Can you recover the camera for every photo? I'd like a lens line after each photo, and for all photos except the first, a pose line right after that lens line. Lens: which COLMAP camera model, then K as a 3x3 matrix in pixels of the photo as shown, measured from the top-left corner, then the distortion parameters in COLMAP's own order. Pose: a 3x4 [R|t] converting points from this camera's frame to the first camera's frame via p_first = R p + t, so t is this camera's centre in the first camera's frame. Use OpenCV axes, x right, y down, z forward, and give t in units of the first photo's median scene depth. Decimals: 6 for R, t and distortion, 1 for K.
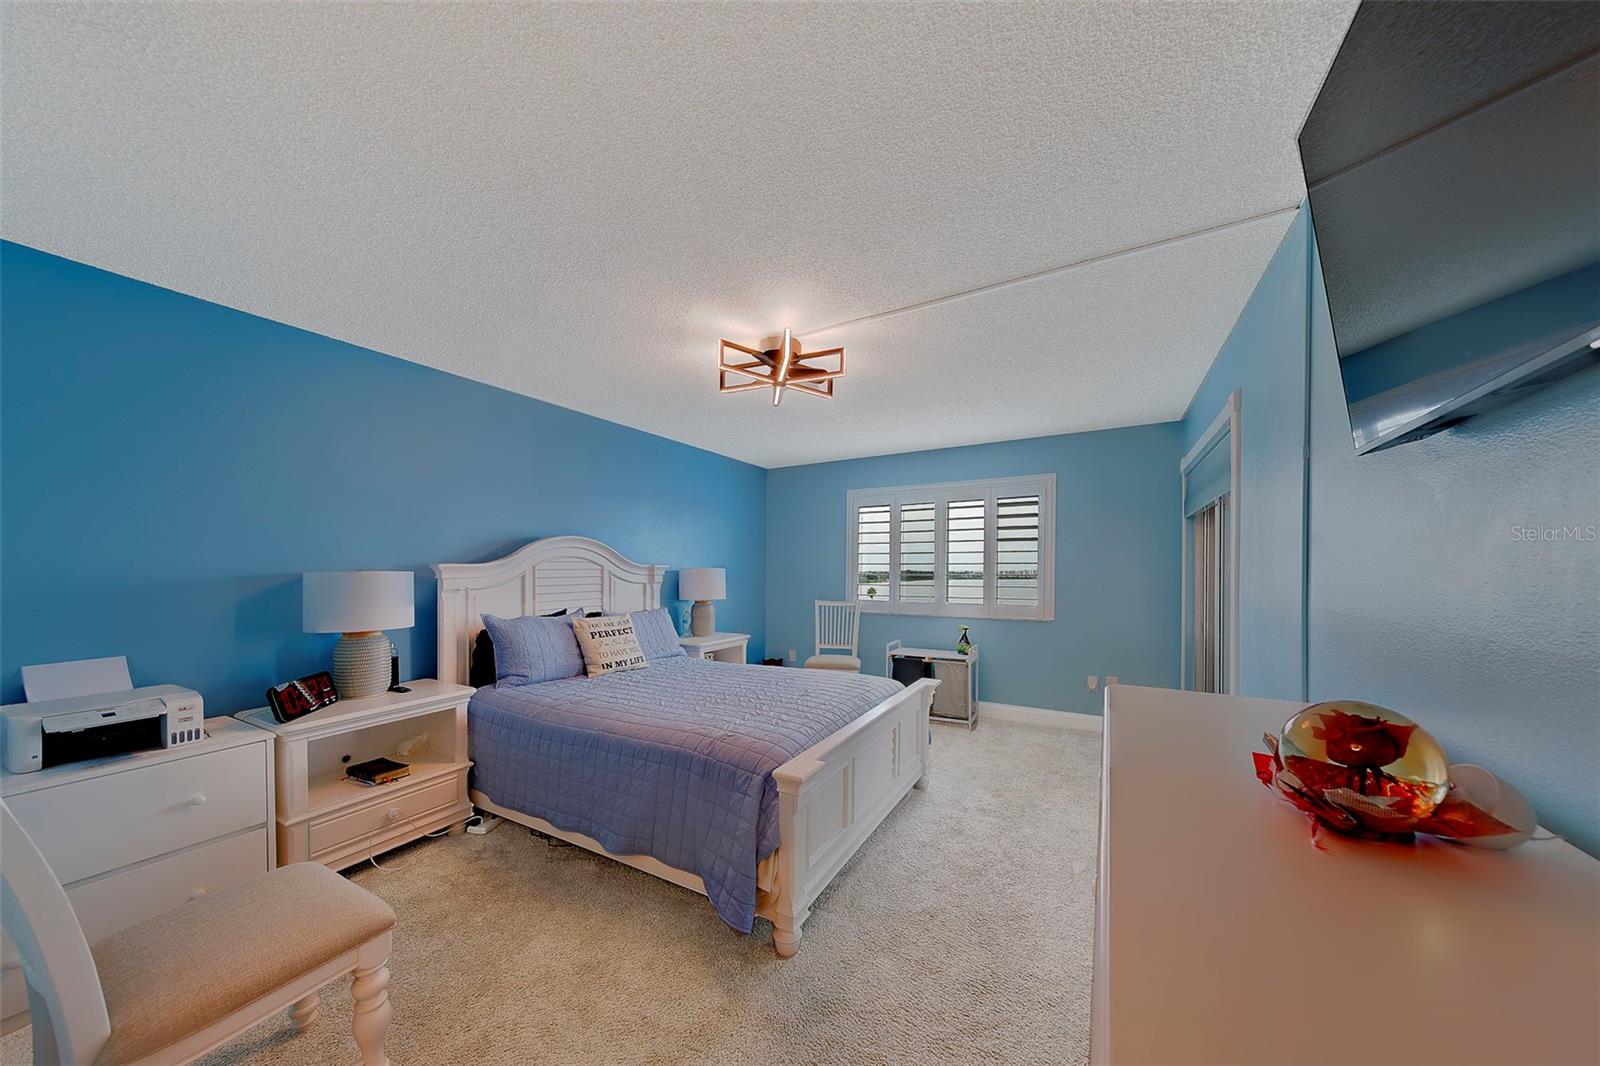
lens RADIAL K [[512.6, 0, 776.5], [0, 512.6, 577.0], [0, 0, 1]] dist [0.000434, -0.000713]
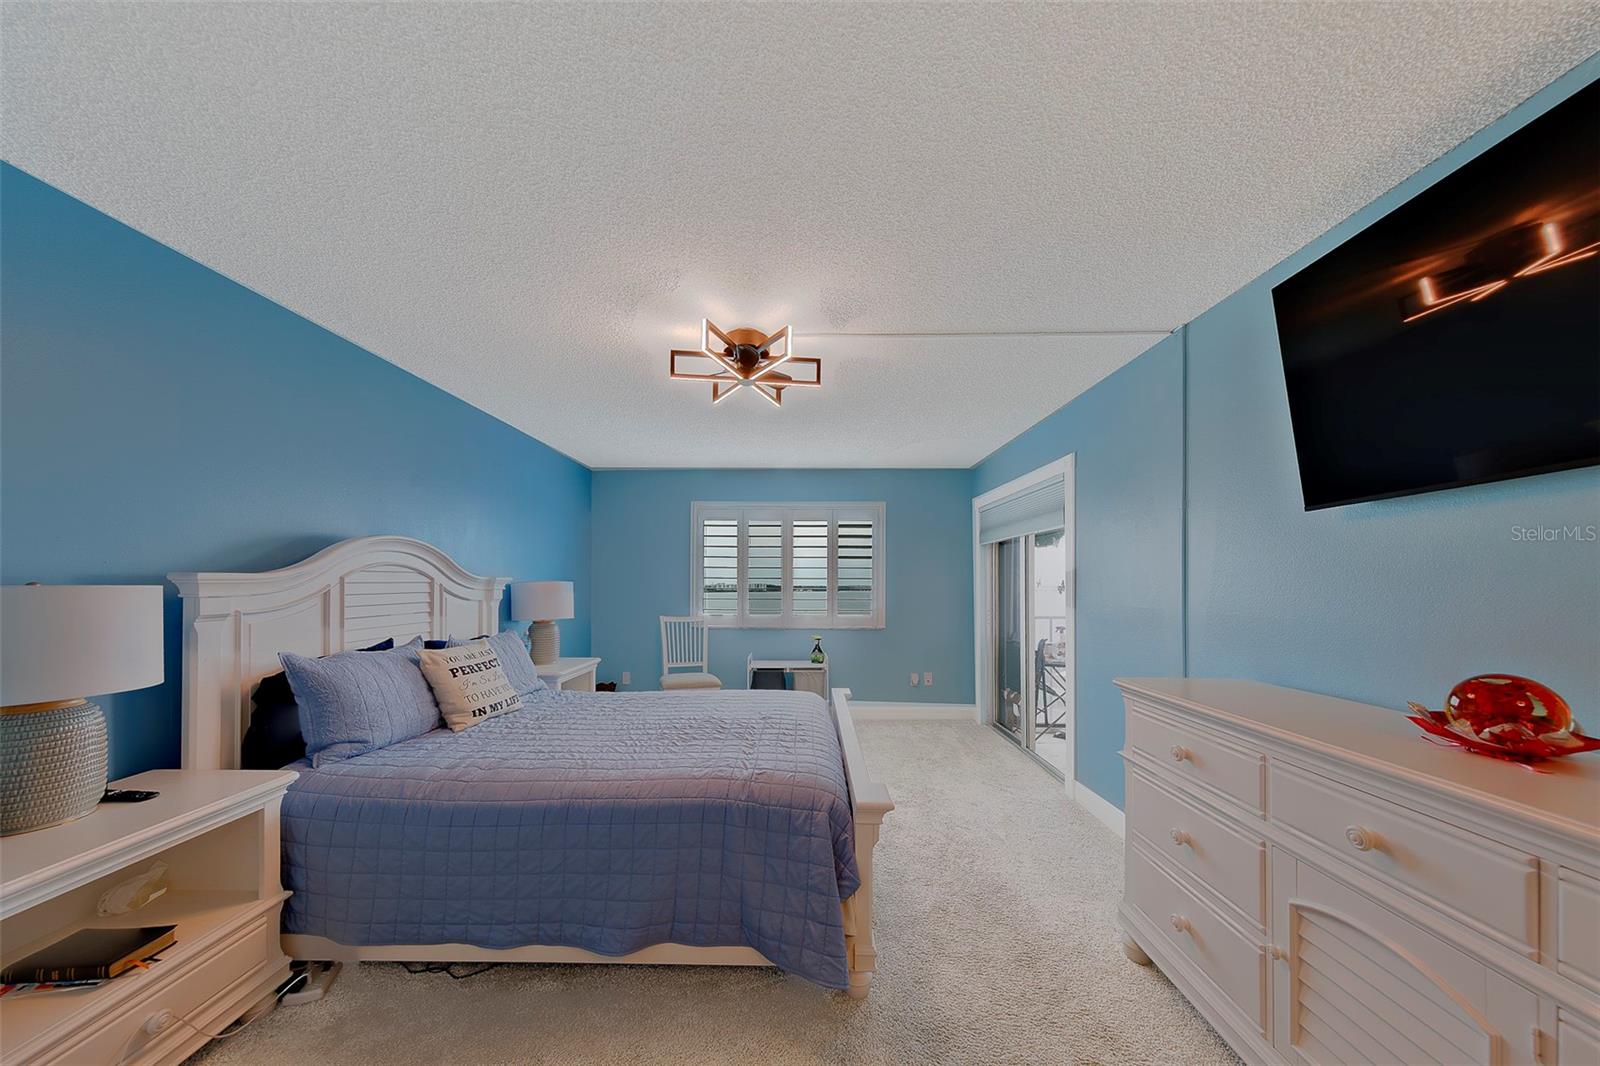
lens RADIAL K [[512.6, 0, 777.5], [0, 512.6, 585.2], [0, 0, 1]] dist [0.000434, -0.000713]
pose [[0.877590, 0.001370, 0.479409, -0.304485], [0.003364, 0.999954, -0.009016, -0.003250], [-0.479400, 0.009525, 0.877545, 0.133493]]
